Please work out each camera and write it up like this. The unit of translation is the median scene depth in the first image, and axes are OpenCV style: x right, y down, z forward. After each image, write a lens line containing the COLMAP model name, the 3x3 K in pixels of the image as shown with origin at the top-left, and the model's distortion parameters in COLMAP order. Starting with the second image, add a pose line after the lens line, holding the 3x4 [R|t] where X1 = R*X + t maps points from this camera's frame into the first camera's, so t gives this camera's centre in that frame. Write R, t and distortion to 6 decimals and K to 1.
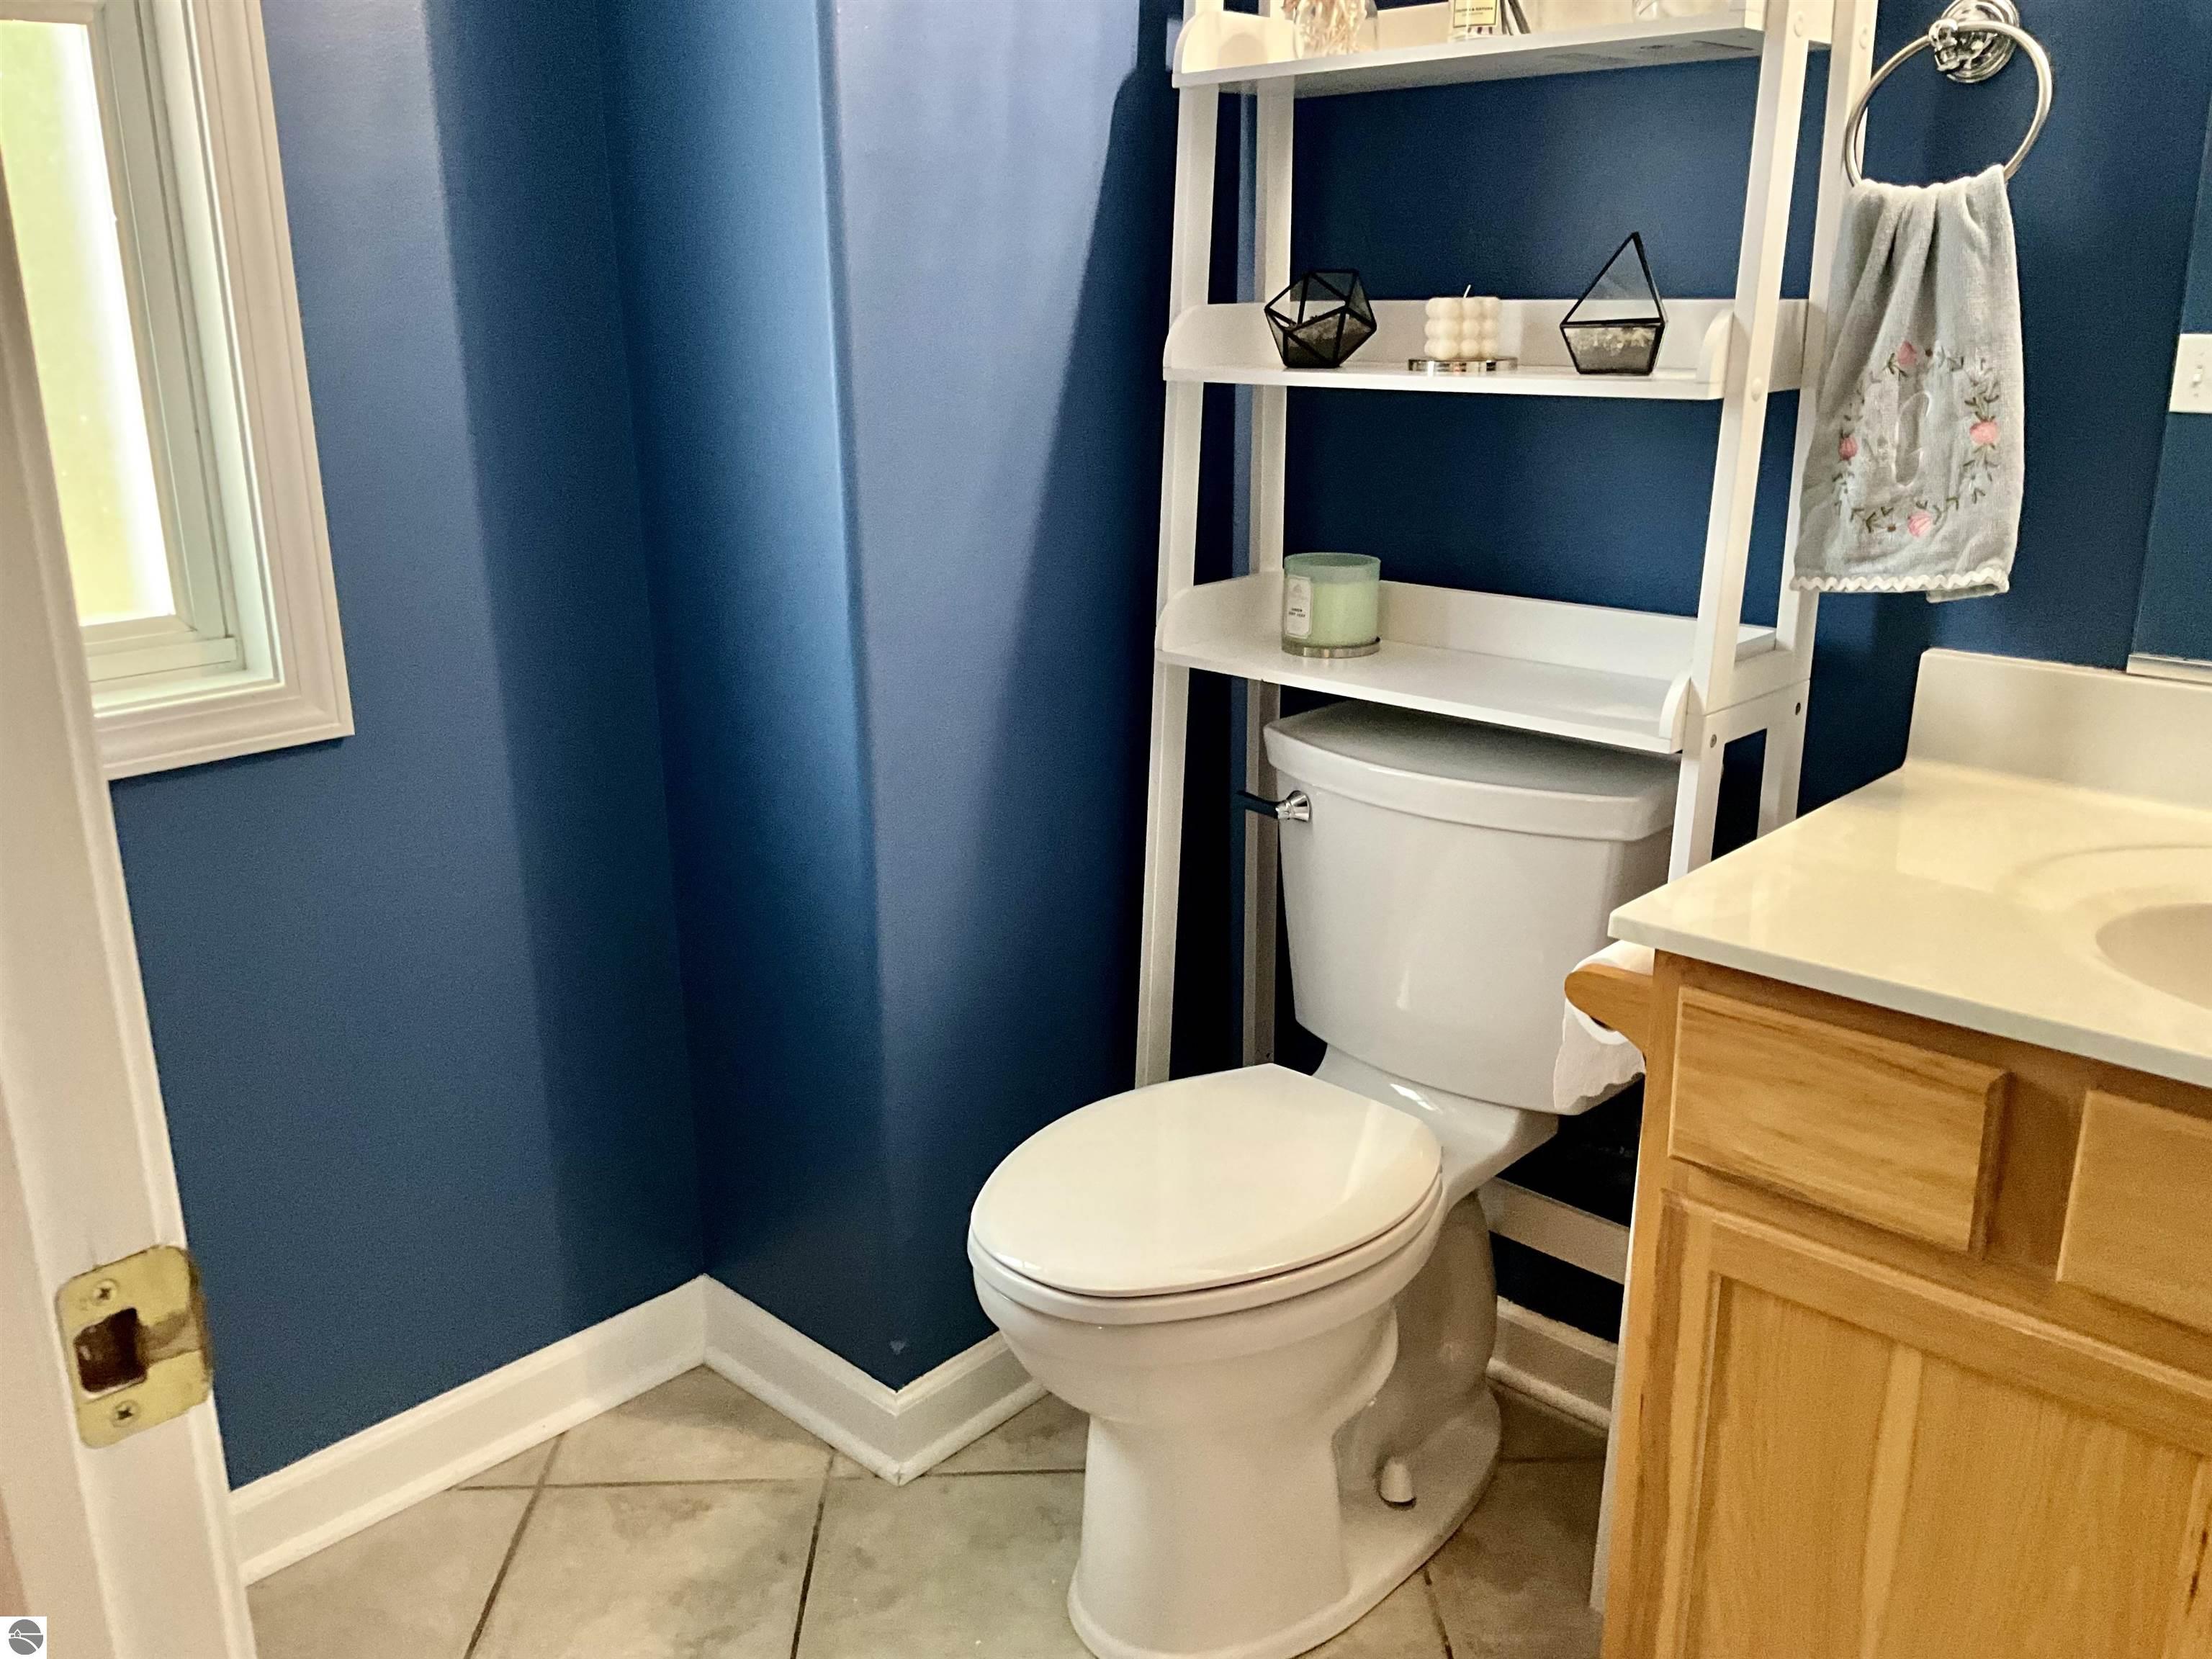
lens RADIAL K [[1831.8, 0, 1102.2], [0, 1831.8, 822.1], [0, 0, 1]] dist [0.118965, -0.245980]
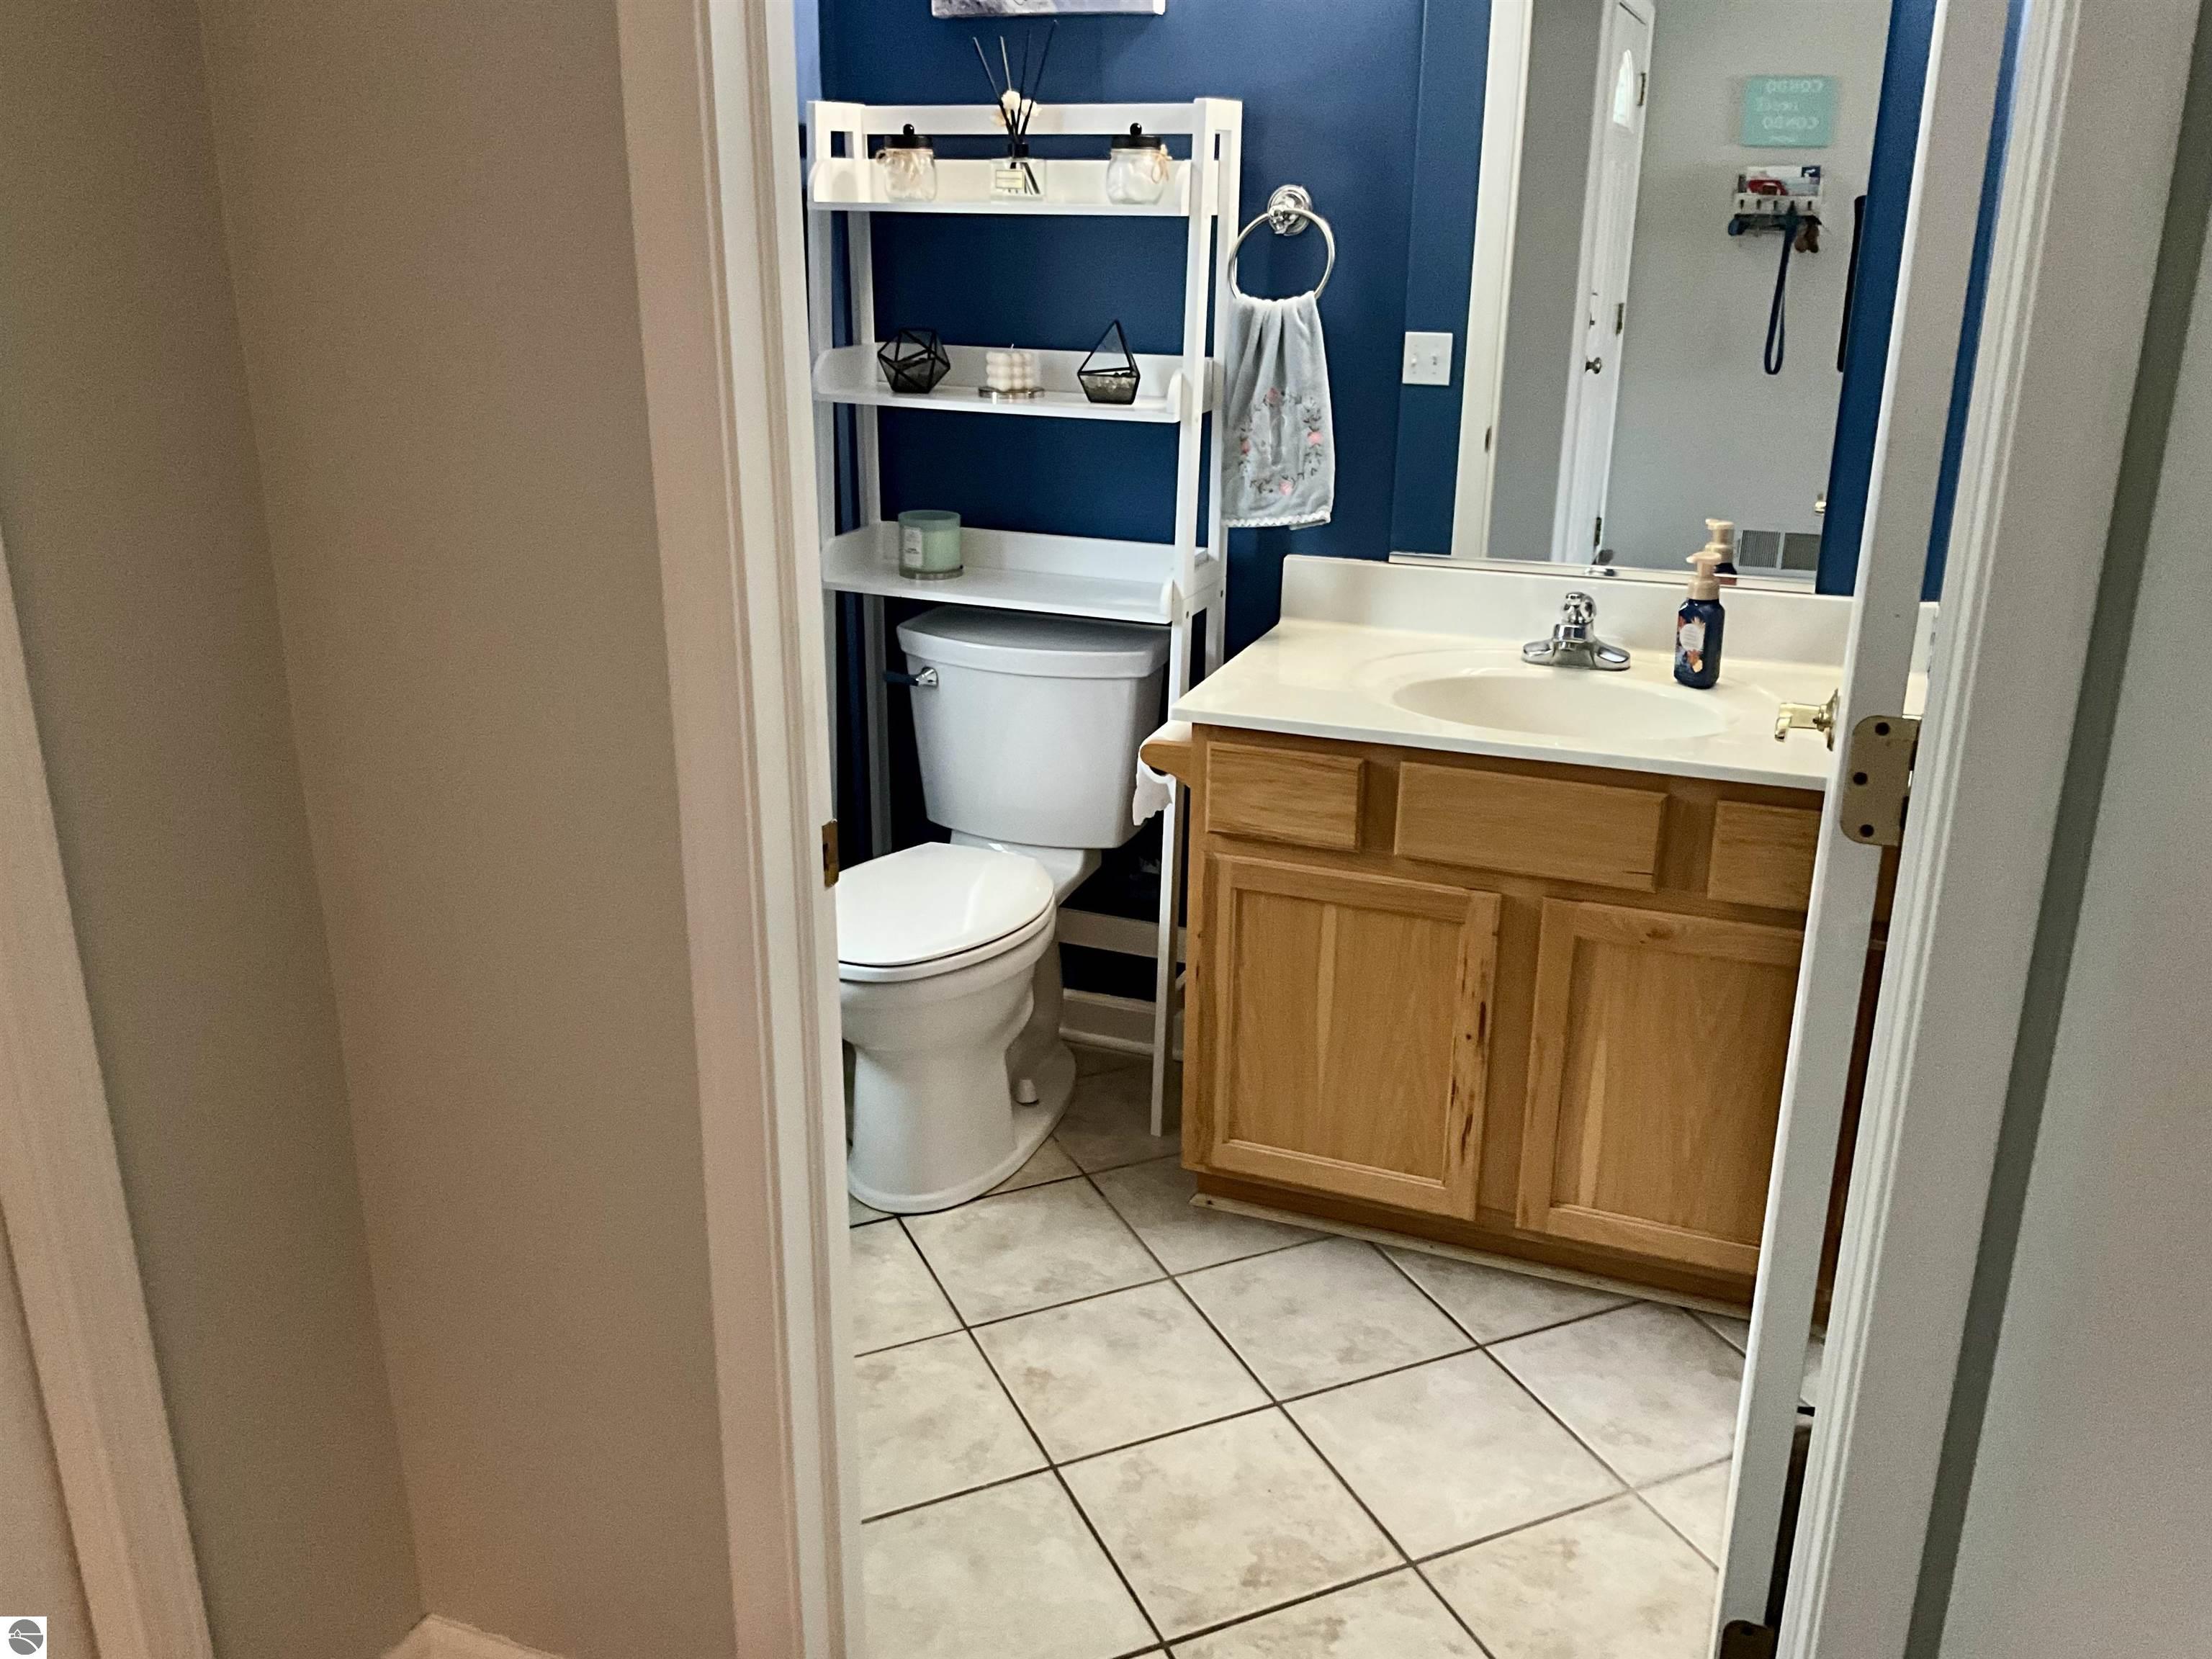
lens RADIAL K [[1831.8, 0, 1102.2], [0, 1831.8, 822.1], [0, 0, 1]] dist [0.118965, -0.245980]
pose [[0.925156, -0.107015, 0.364191, -0.406677], [0.090613, 0.993962, 0.061886, 0.037239], [-0.368614, -0.024254, 0.929266, -0.604563]]
